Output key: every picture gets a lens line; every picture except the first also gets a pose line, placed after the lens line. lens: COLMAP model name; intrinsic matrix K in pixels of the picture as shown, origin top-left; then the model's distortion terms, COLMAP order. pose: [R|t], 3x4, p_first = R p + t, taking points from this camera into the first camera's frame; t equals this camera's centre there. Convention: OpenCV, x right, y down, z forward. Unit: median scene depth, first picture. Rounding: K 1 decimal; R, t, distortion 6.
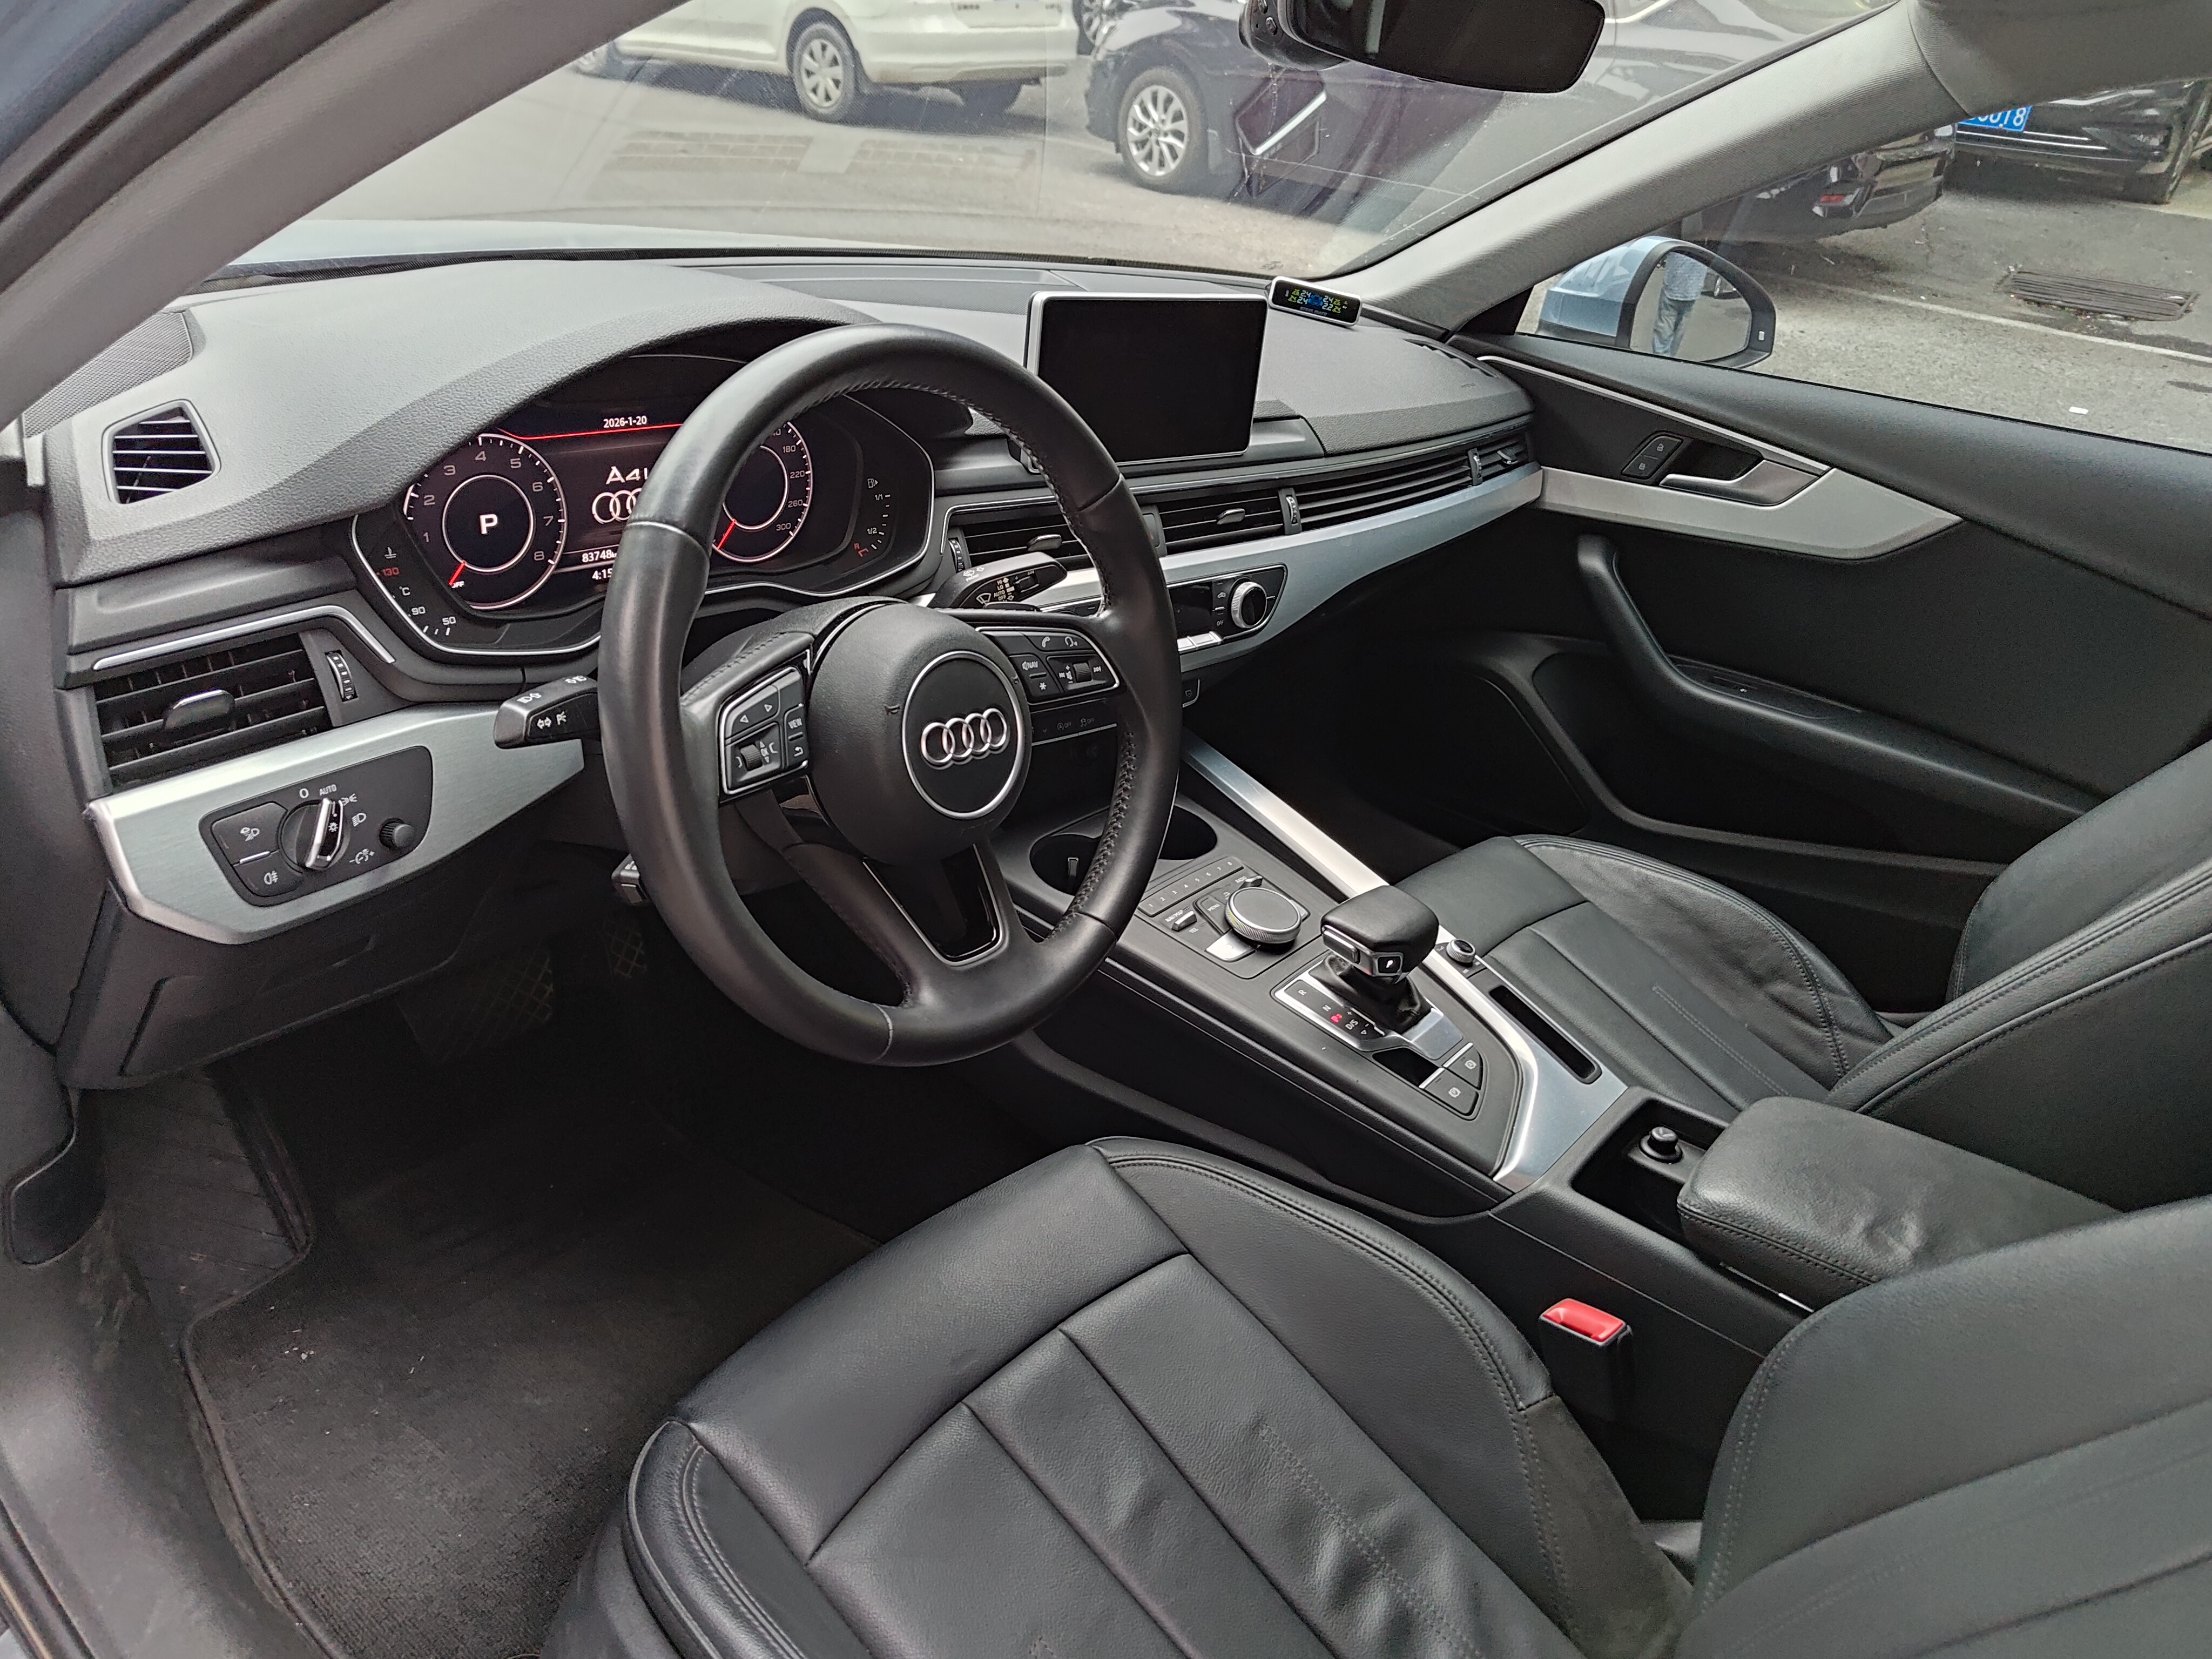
lens RADIAL K [[1565.1, 0, 1106.0], [0, 1565.1, 829.5], [0, 0, 1]] dist [-0.001426, -0.001009]
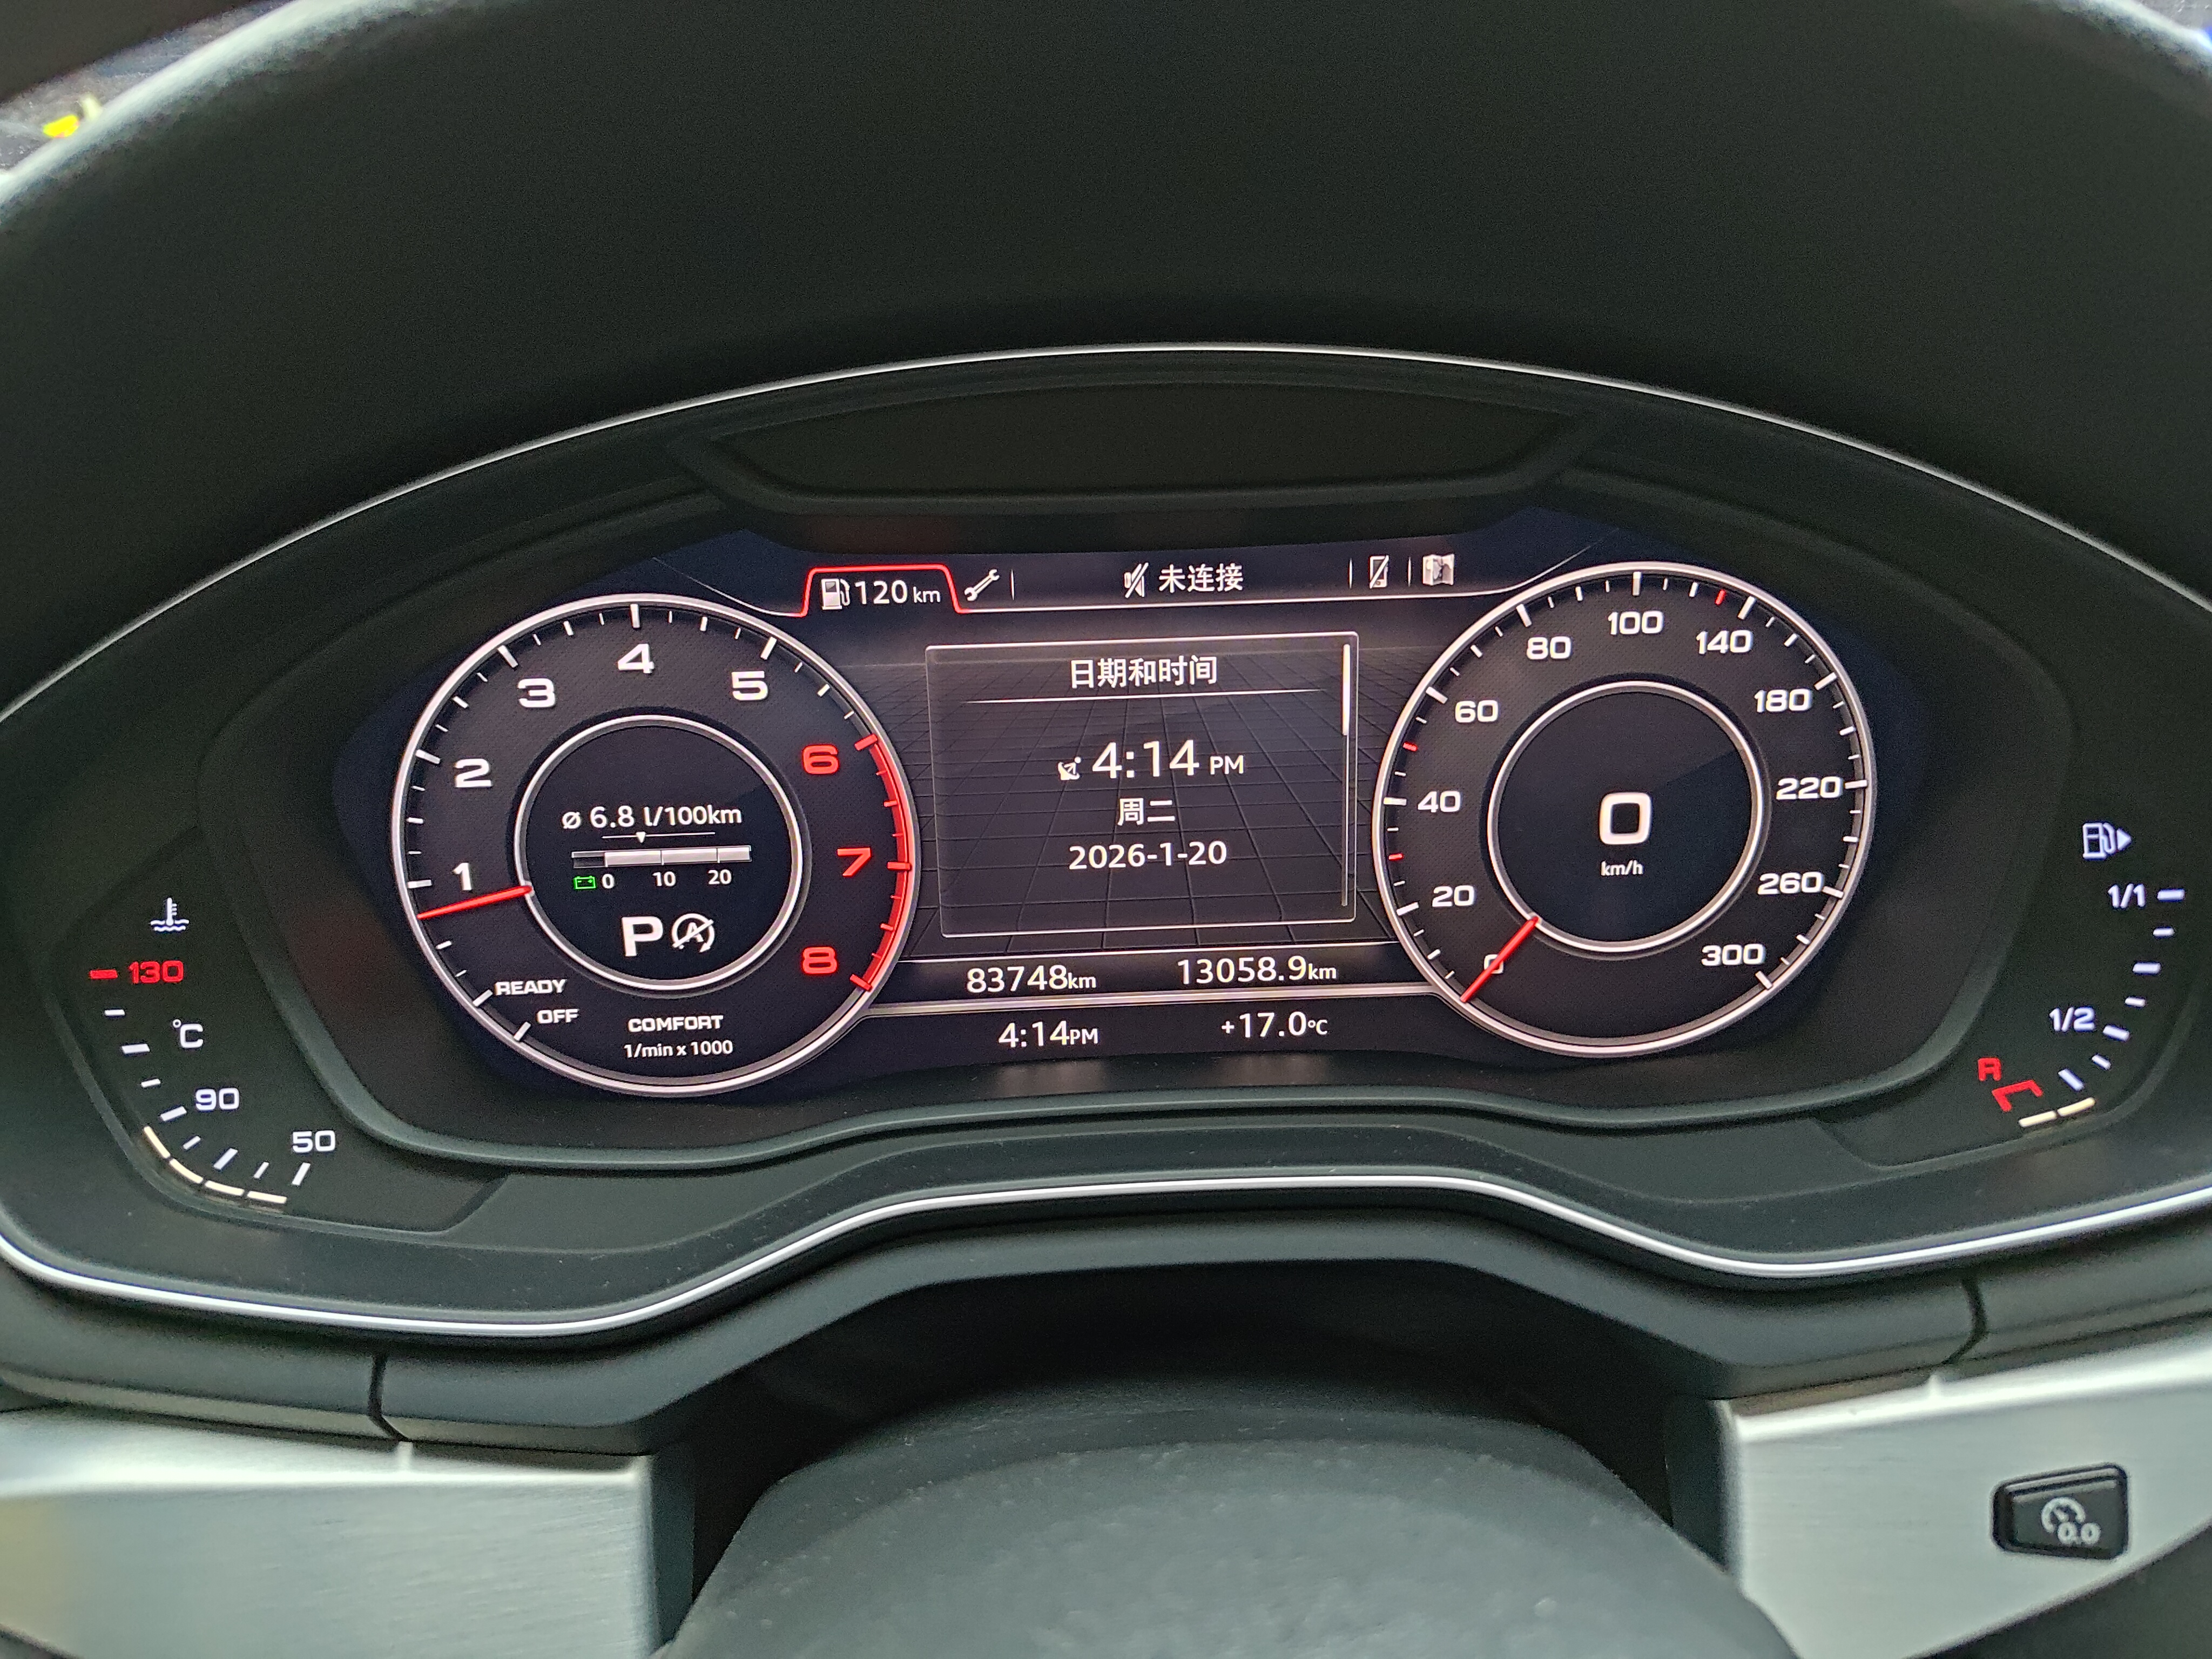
lens RADIAL K [[1565.1, 0, 1106.7], [0, 1565.1, 830.2], [0, 0, 1]] dist [-0.001426, -0.001009]
pose [[0.658049, 0.092231, -0.747305, -0.071694], [-0.229260, 0.969890, -0.082175, -0.182035], [0.717225, 0.225402, 0.659380, 0.788828]]
